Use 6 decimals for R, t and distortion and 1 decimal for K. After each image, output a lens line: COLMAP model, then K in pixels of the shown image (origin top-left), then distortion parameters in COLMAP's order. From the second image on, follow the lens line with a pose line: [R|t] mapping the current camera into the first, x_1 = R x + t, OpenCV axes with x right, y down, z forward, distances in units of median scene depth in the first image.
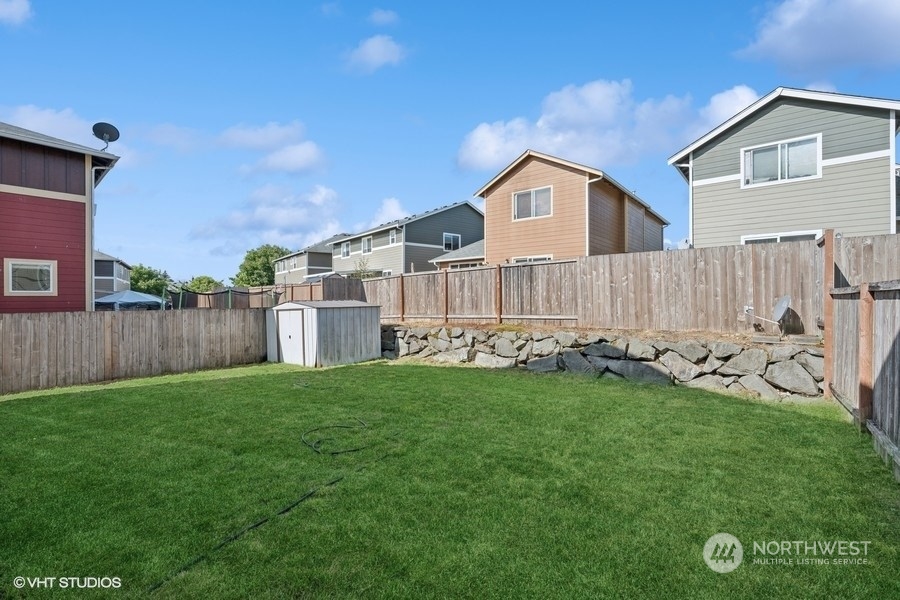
lens RADIAL K [[414.6, 0, 449.1], [0, 414.6, 301.5], [0, 0, 1]] dist [0.001328, -0.000242]
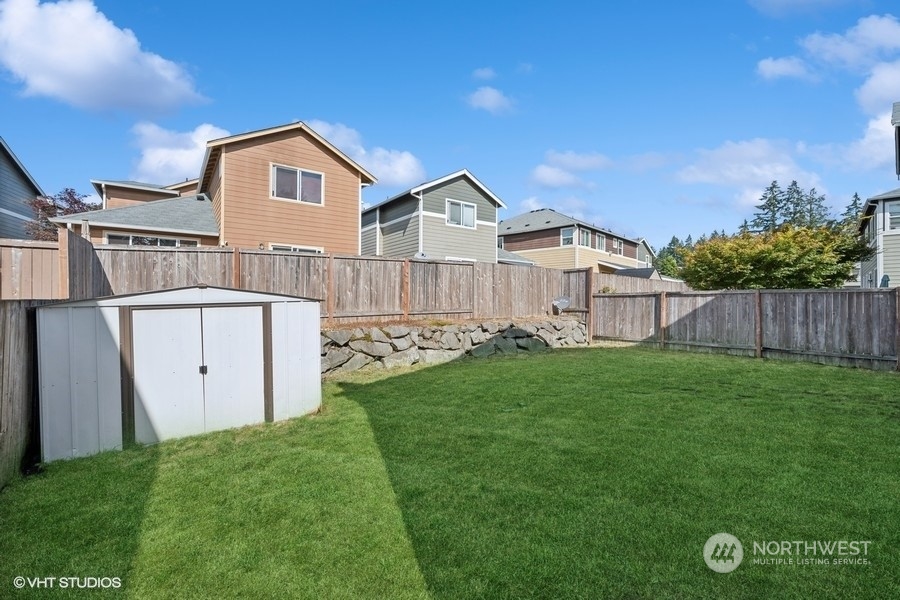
lens RADIAL K [[414.6, 0, 450.9], [0, 414.6, 304.9], [0, 0, 1]] dist [0.001328, -0.000242]
pose [[0.213378, 0.001314, 0.976969, -0.758628], [-0.001263, 0.999999, -0.001069, 0.018705], [-0.976969, -0.001006, 0.213379, 0.664309]]
